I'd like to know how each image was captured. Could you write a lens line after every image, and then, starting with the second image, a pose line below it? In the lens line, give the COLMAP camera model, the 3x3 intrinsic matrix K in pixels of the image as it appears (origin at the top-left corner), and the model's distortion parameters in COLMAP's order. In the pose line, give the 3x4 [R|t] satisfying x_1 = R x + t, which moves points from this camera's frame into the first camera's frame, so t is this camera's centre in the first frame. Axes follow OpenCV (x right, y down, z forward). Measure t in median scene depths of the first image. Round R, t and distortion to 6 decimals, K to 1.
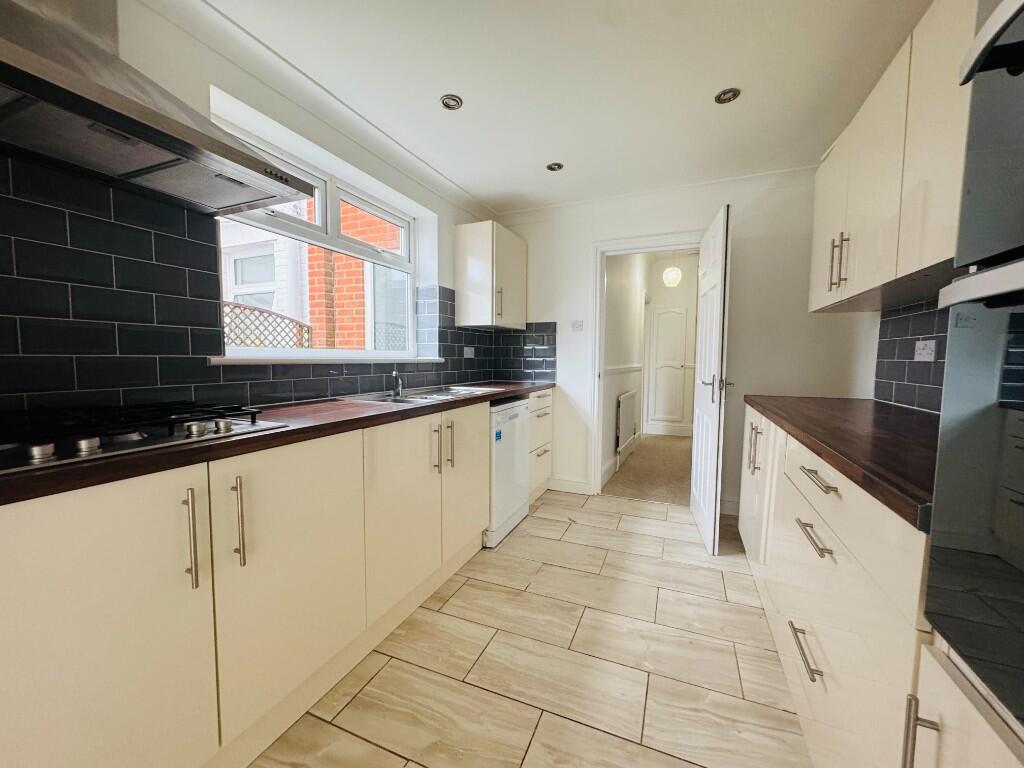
lens RADIAL K [[409.5, 0, 510.9], [0, 409.5, 385.0], [0, 0, 1]] dist [0.000208, -0.000458]
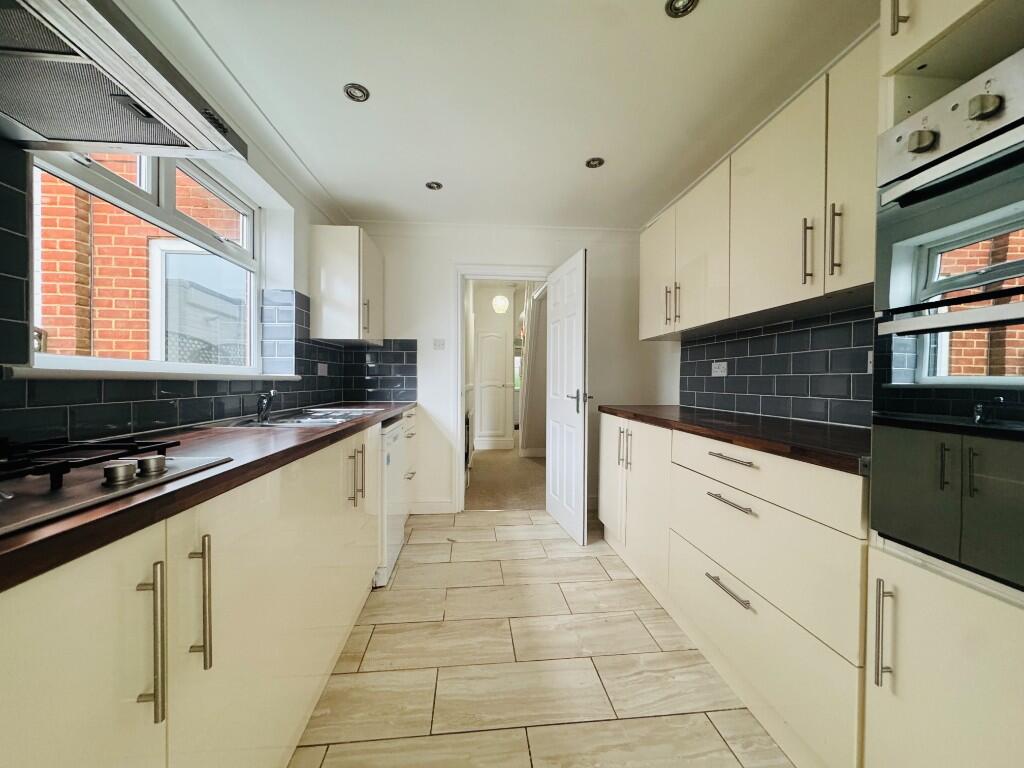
lens RADIAL K [[409.5, 0, 511.3], [0, 409.5, 384.8], [0, 0, 1]] dist [0.000208, -0.000458]
pose [[0.877143, -0.007950, 0.480164, -0.250477], [0.033885, 0.998395, -0.045369, 0.009496], [-0.479033, 0.056066, 0.876005, 0.064665]]
